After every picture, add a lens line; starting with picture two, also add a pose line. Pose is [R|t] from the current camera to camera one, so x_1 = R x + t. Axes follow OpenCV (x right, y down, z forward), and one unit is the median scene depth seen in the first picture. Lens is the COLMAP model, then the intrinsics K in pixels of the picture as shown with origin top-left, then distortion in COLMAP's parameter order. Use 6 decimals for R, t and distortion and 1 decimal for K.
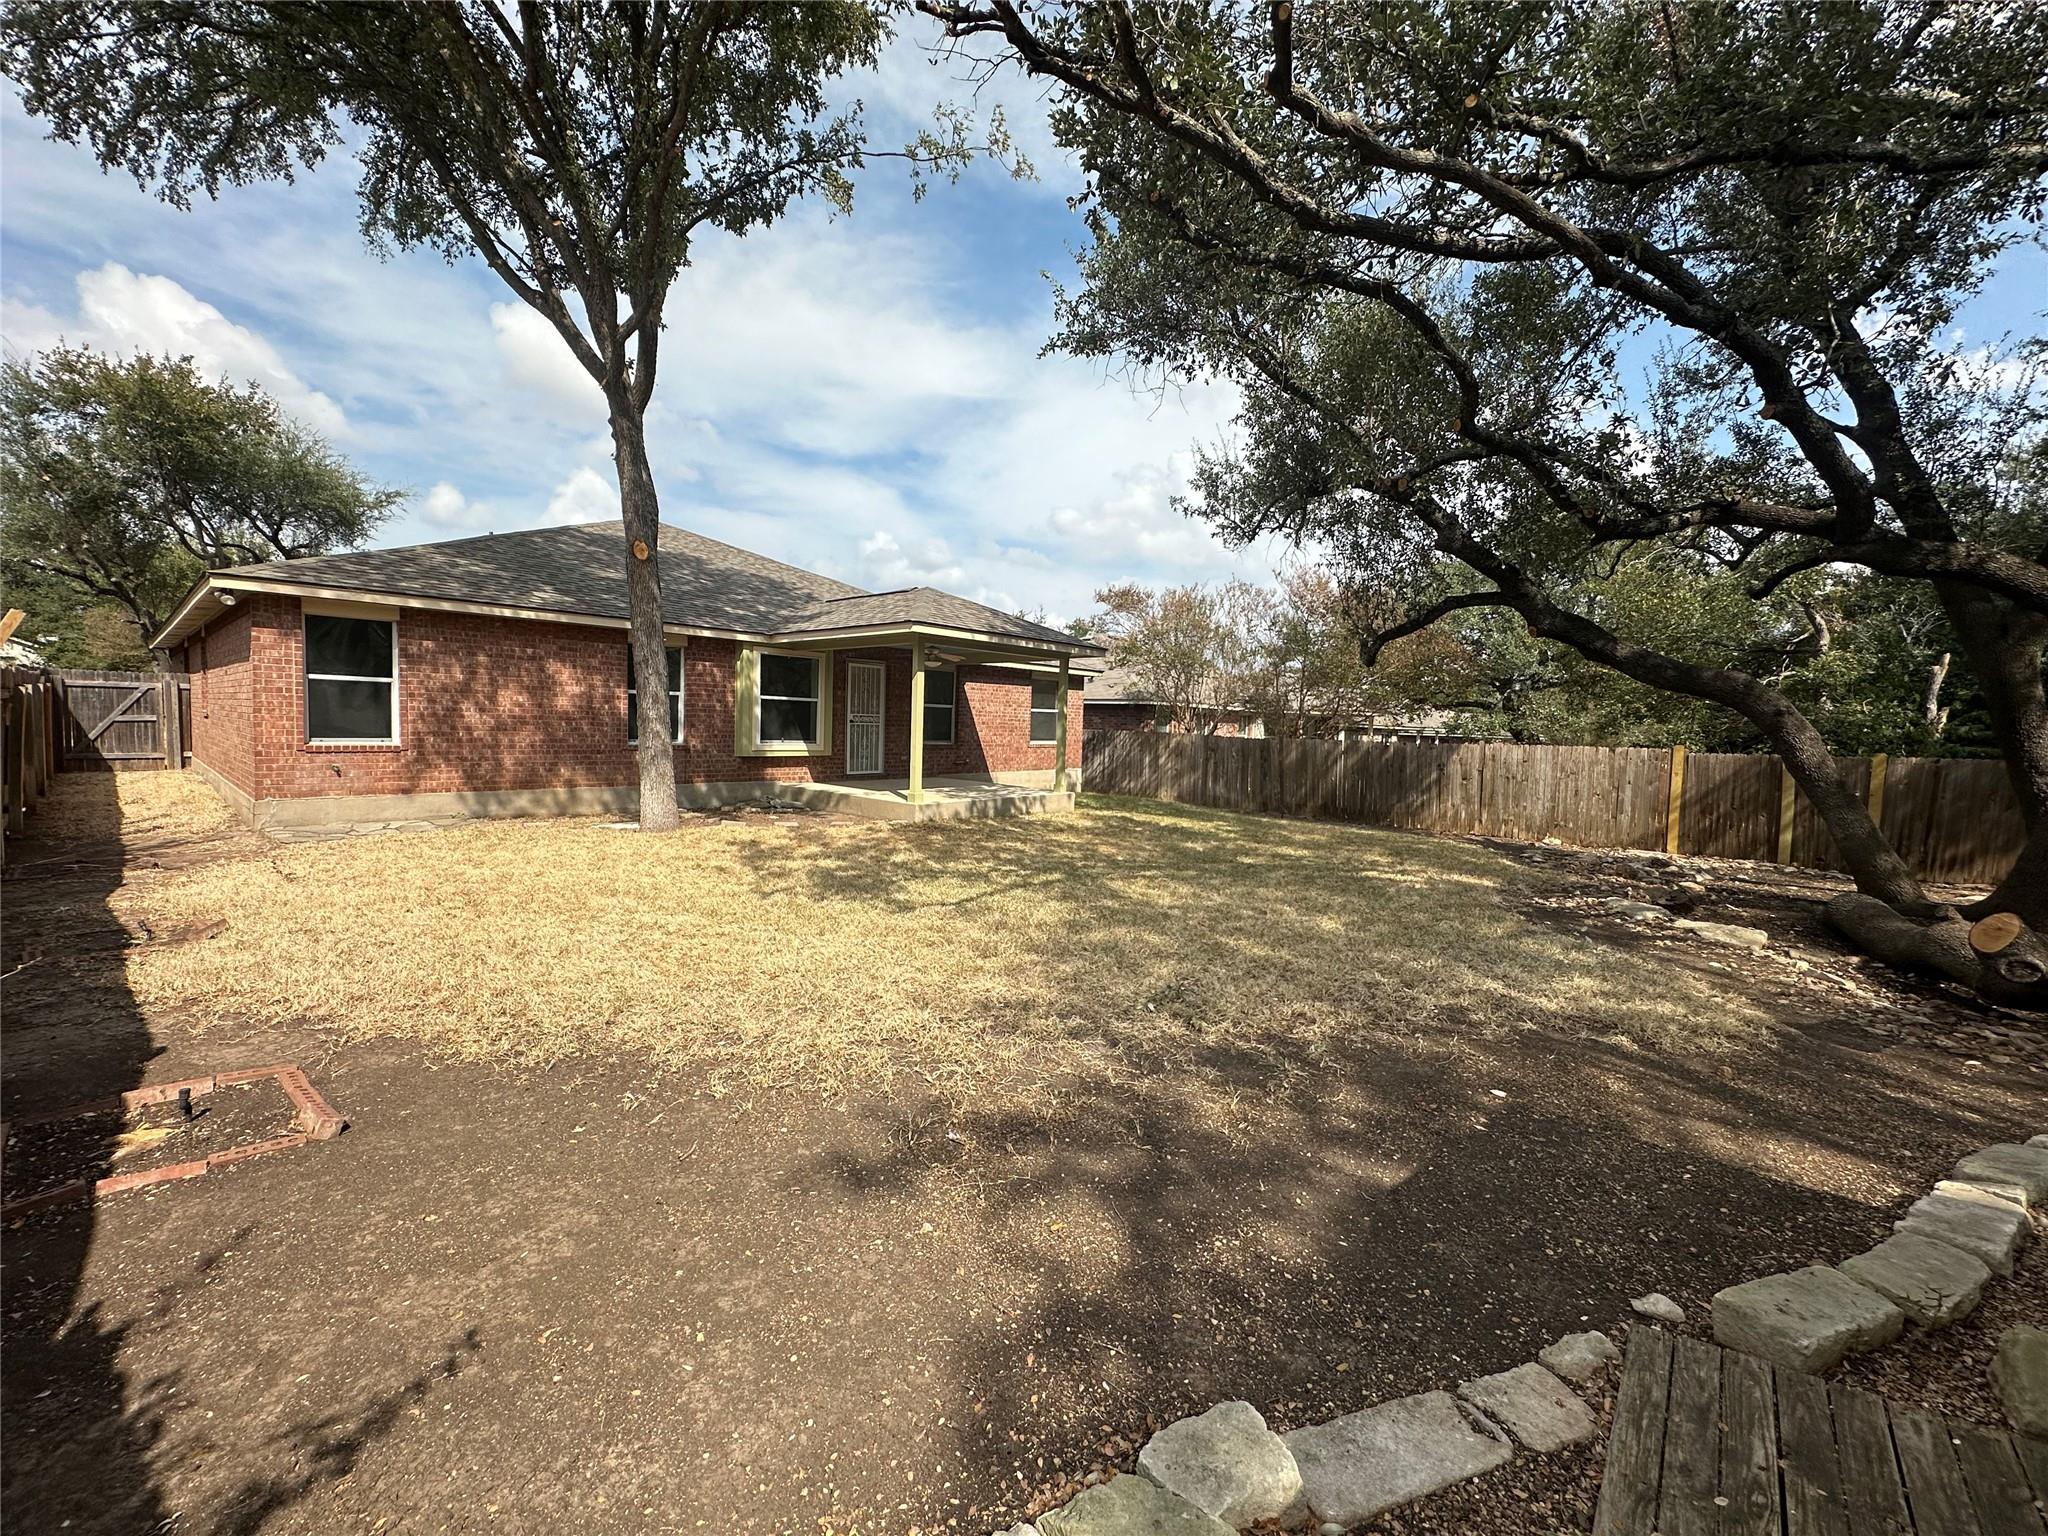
lens RADIAL K [[817.1, 0, 1030.2], [0, 817.1, 771.4], [0, 0, 1]] dist [-0.001695, 0.000957]
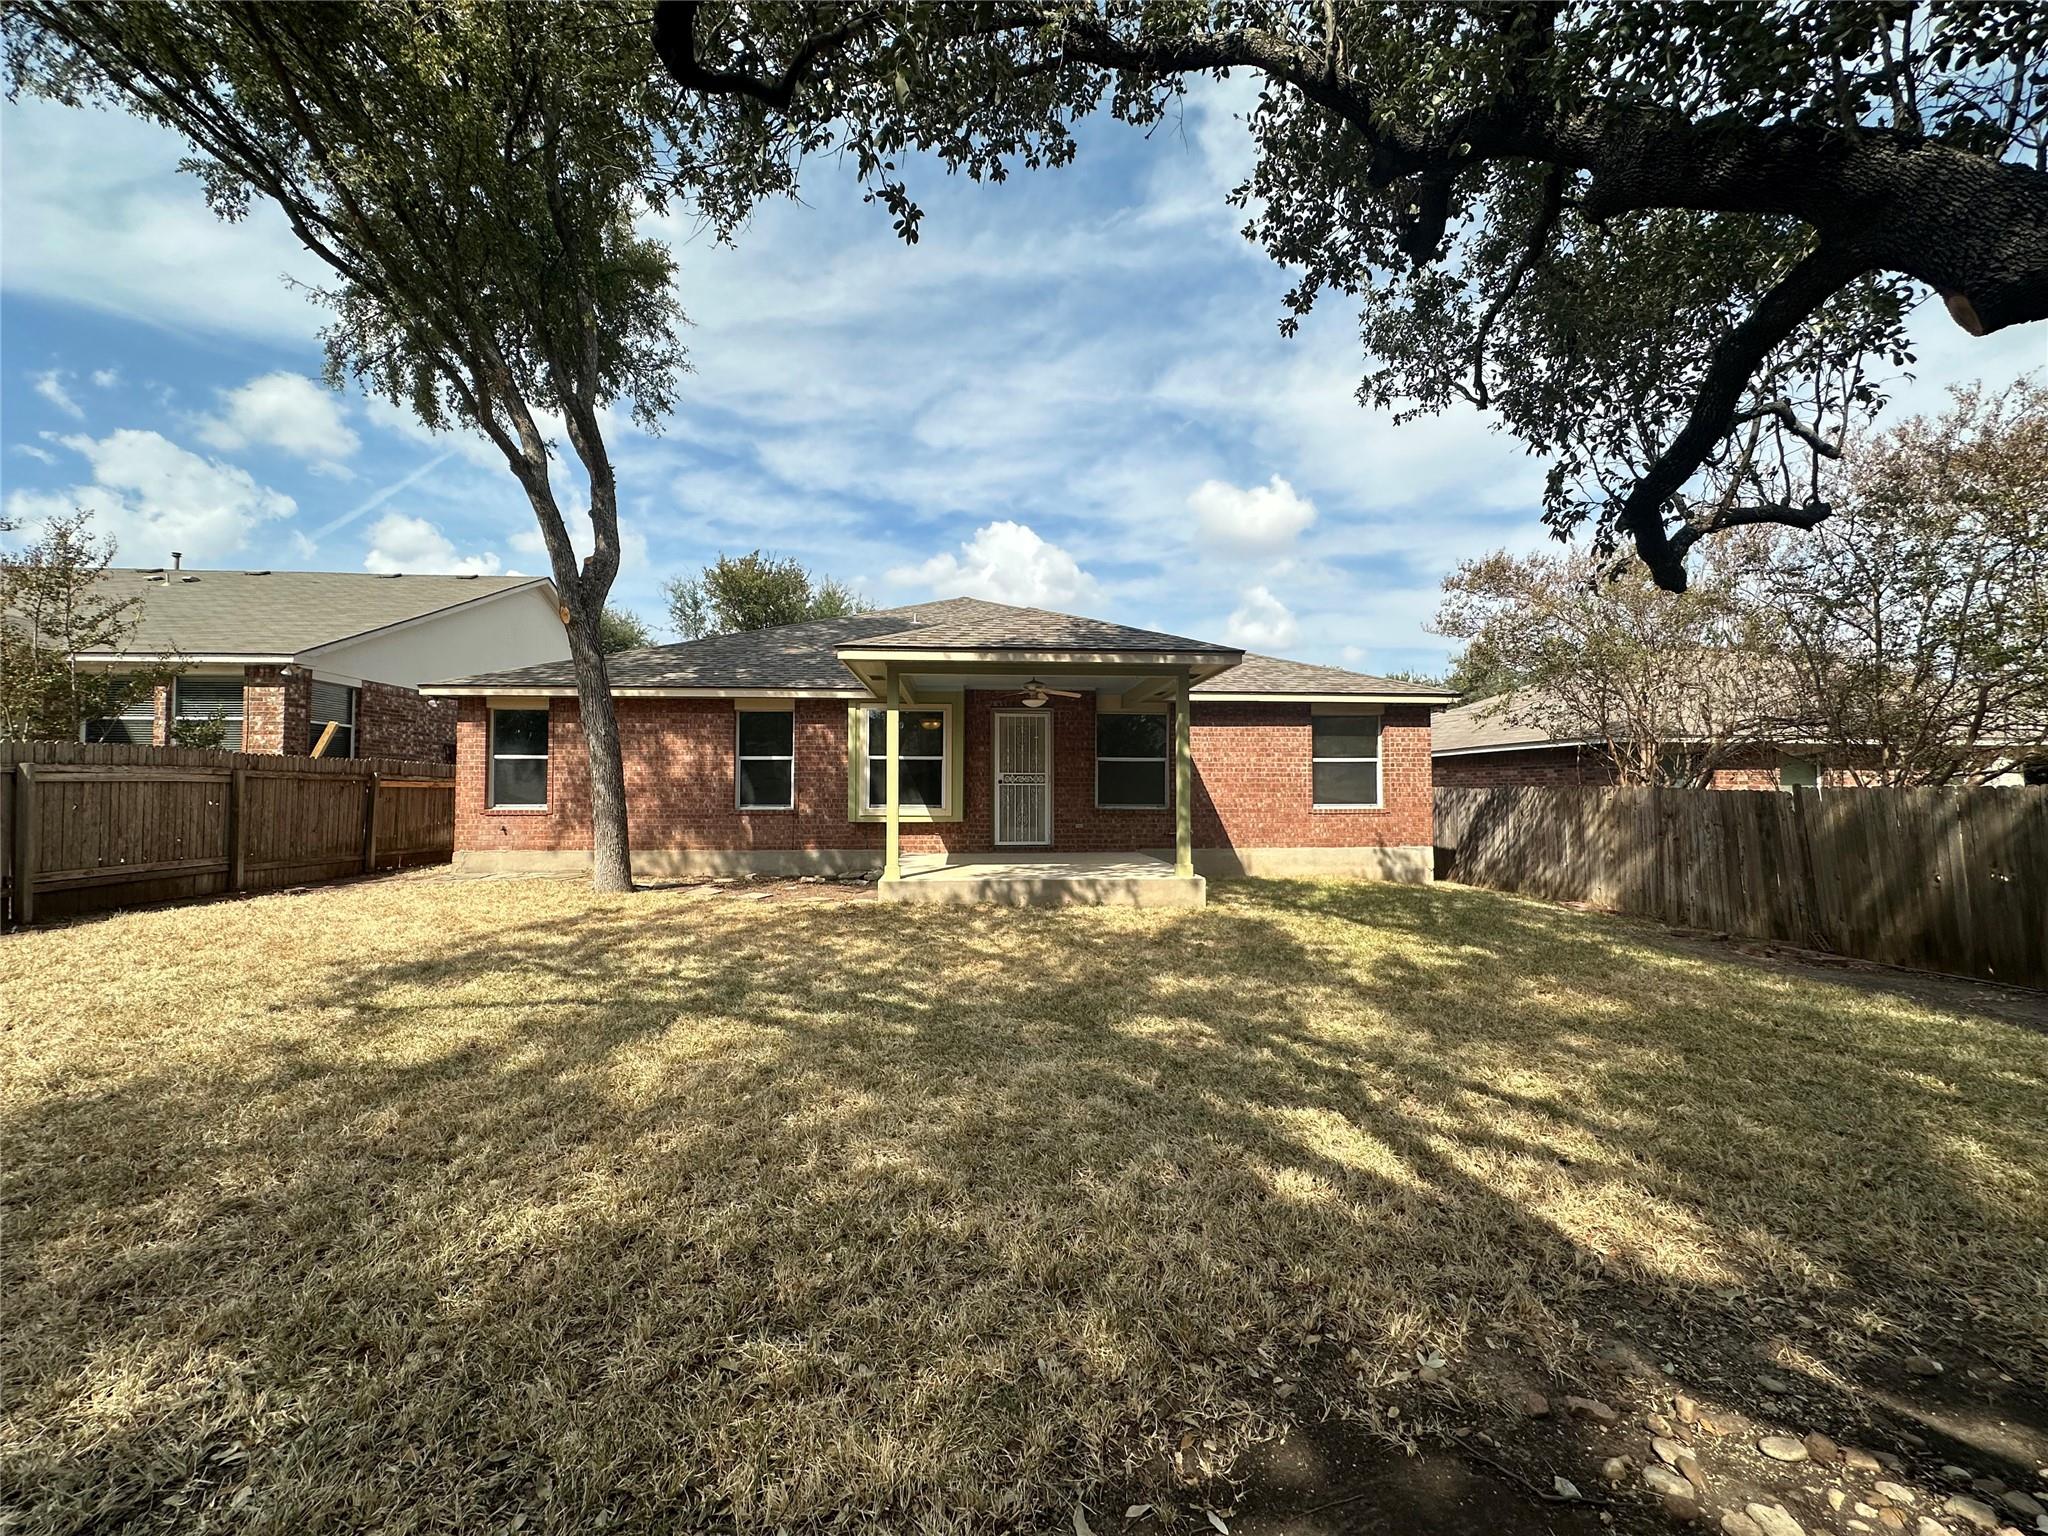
lens RADIAL K [[817.1, 0, 1022.2], [0, 817.1, 768.9], [0, 0, 1]] dist [-0.001695, 0.000957]
pose [[0.725482, -0.049420, -0.686465, 0.435317], [-0.020092, 0.995473, -0.092900, 0.004061], [0.687948, 0.081190, 0.721204, 0.464514]]
